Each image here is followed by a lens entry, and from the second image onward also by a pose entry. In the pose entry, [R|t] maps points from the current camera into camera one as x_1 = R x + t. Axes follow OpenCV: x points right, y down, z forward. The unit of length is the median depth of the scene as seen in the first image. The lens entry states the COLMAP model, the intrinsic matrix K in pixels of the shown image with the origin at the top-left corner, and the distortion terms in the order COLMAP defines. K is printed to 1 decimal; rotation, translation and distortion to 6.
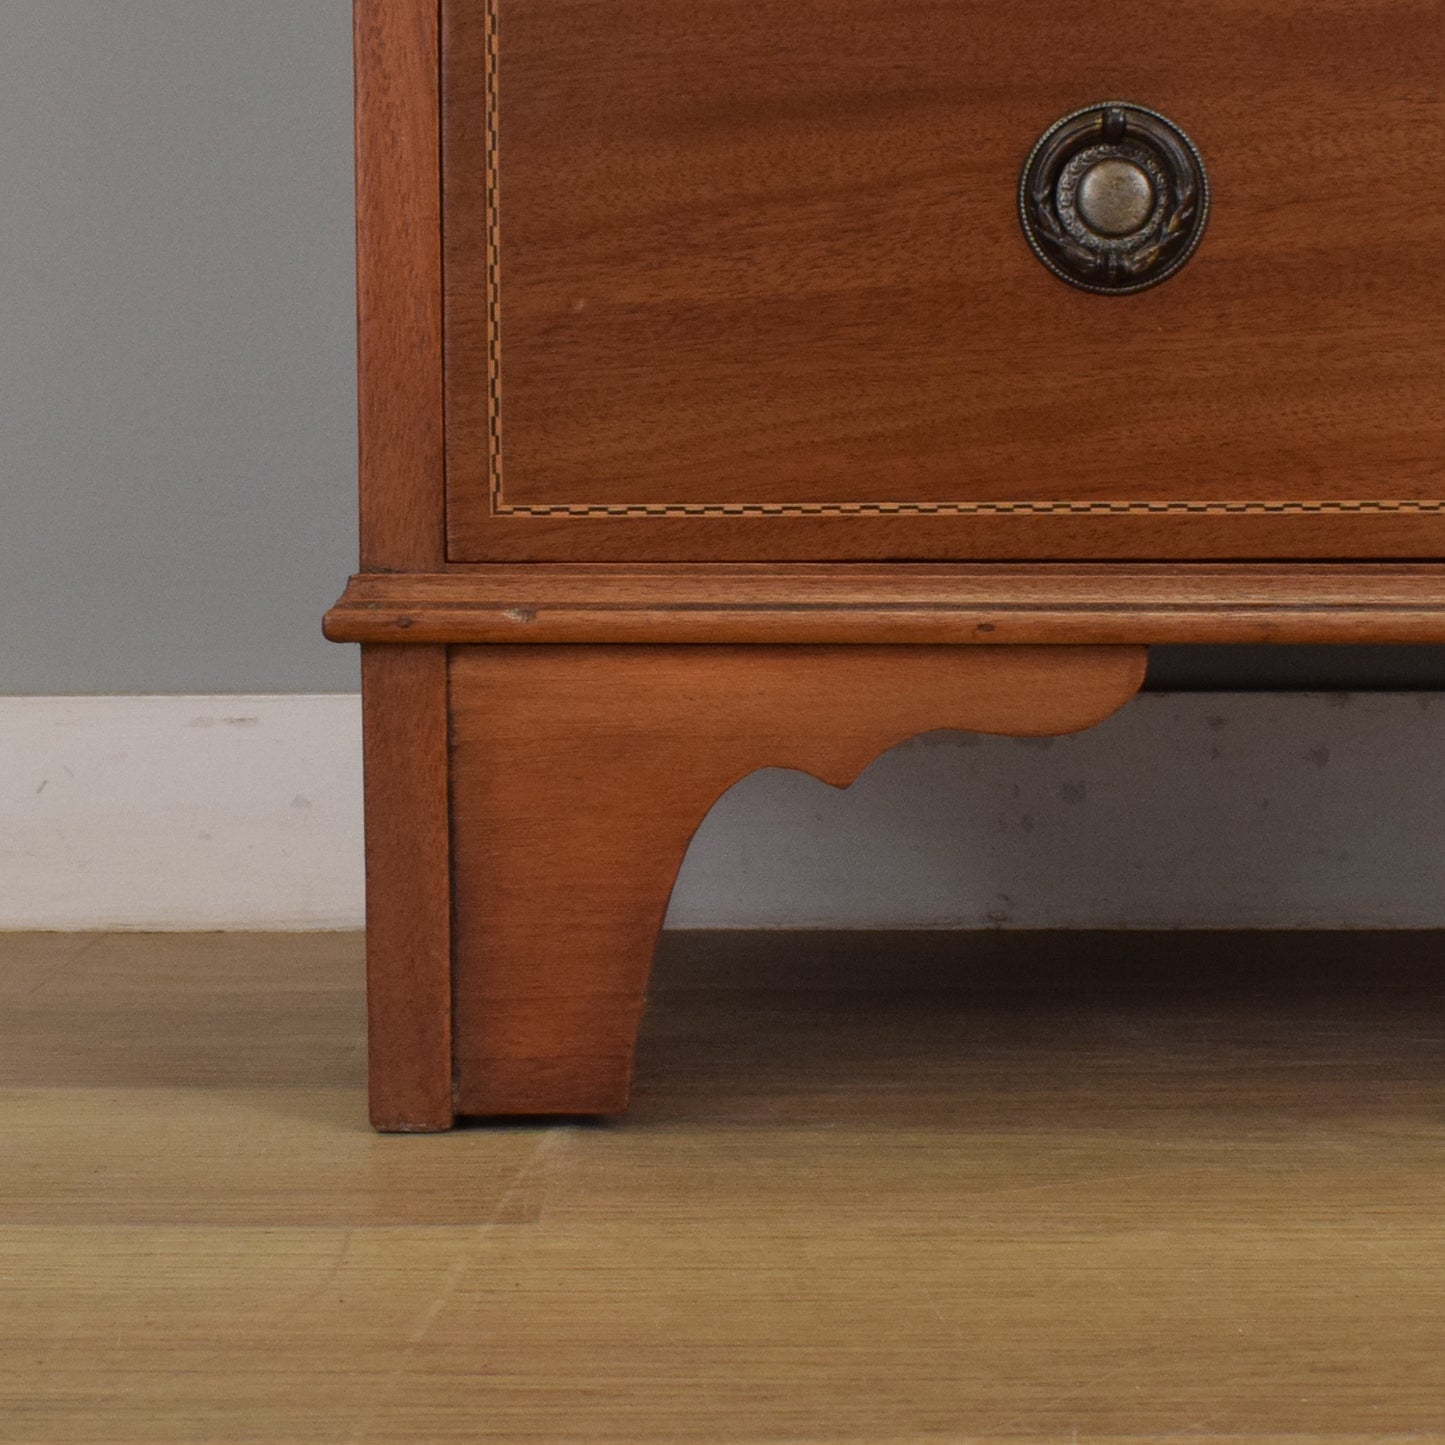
lens RADIAL K [[4509.2, 0, 723.1], [0, 4509.2, 726.6], [0, 0, 1]] dist [0.059042, 0.000000]
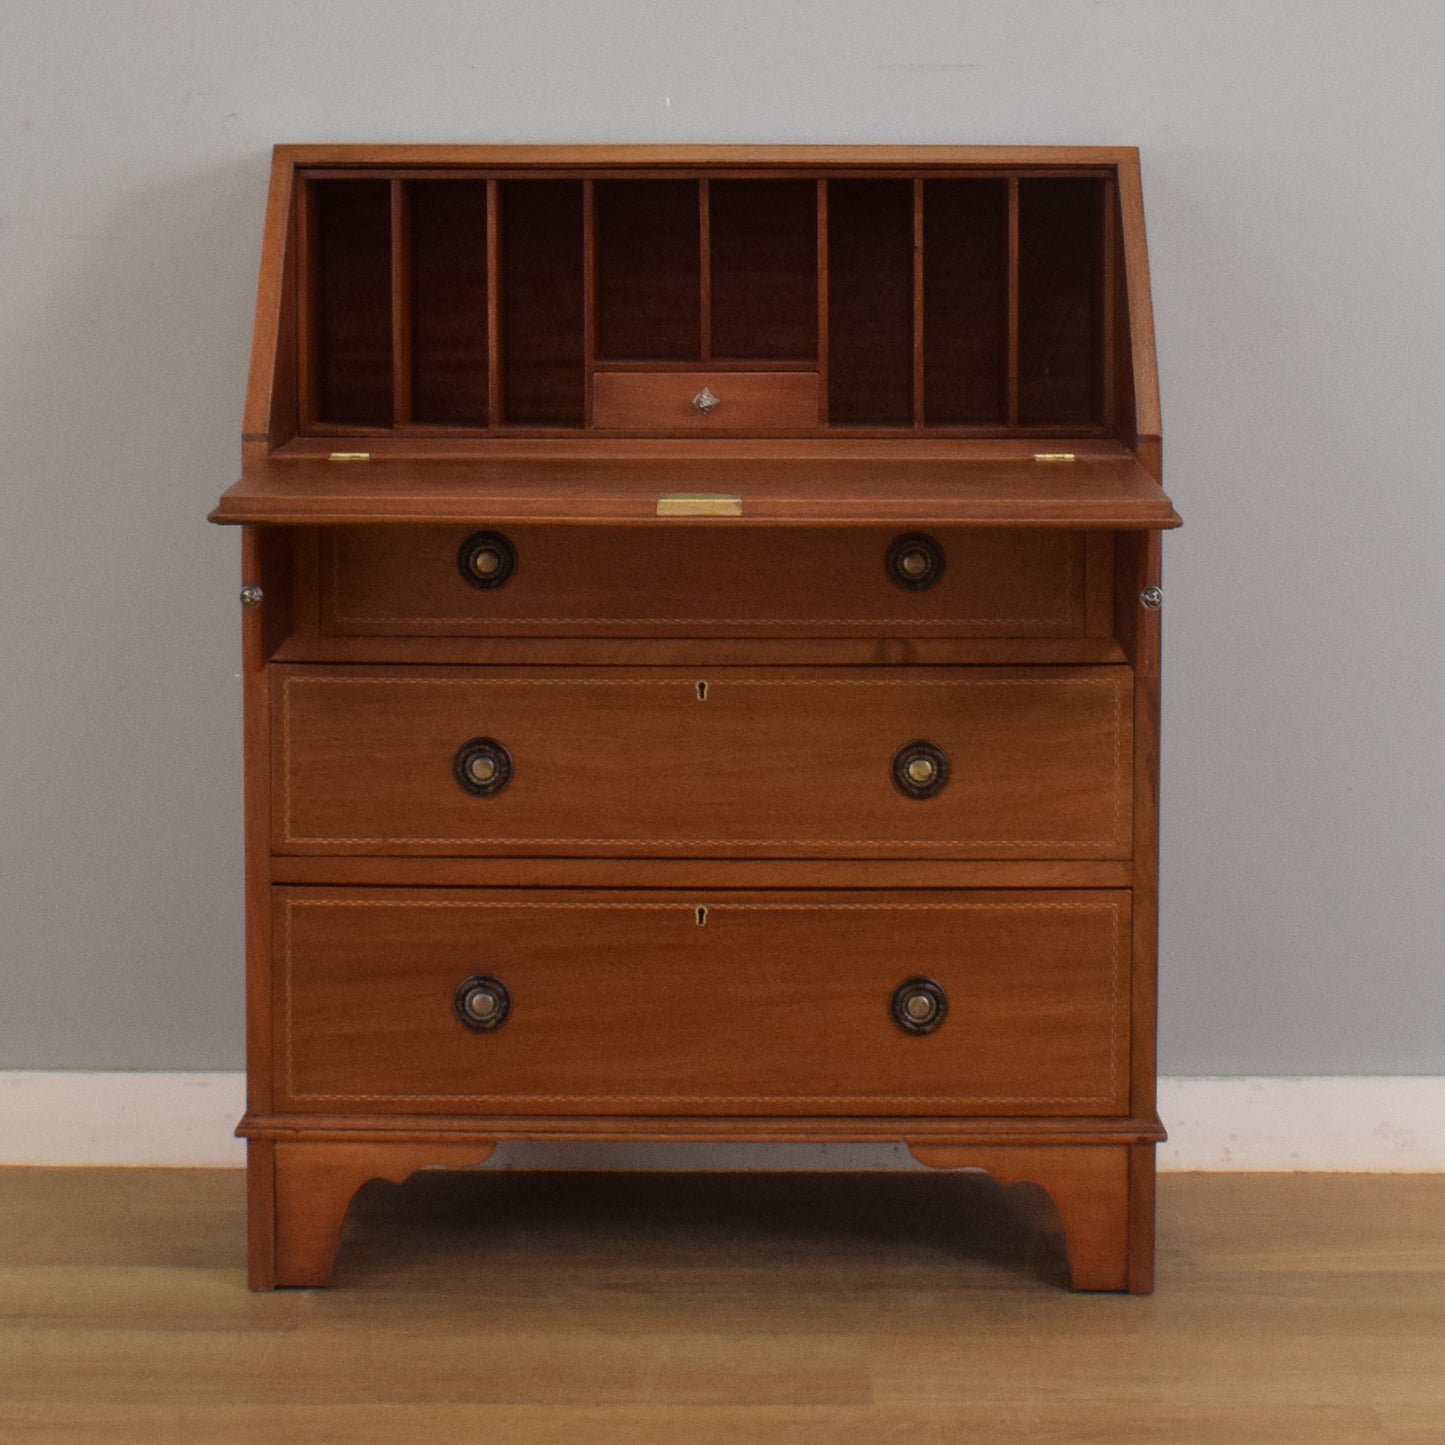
lens RADIAL K [[4509.2, 0, 686.4], [0, 4509.2, 697.7], [0, 0, 1]] dist [0.059042, 0.000000]
pose [[0.999873, 0.006689, 0.014498, 0.181215], [-0.007034, 0.999690, 0.023870, -0.406994], [-0.014334, -0.023969, 0.999610, -2.167512]]
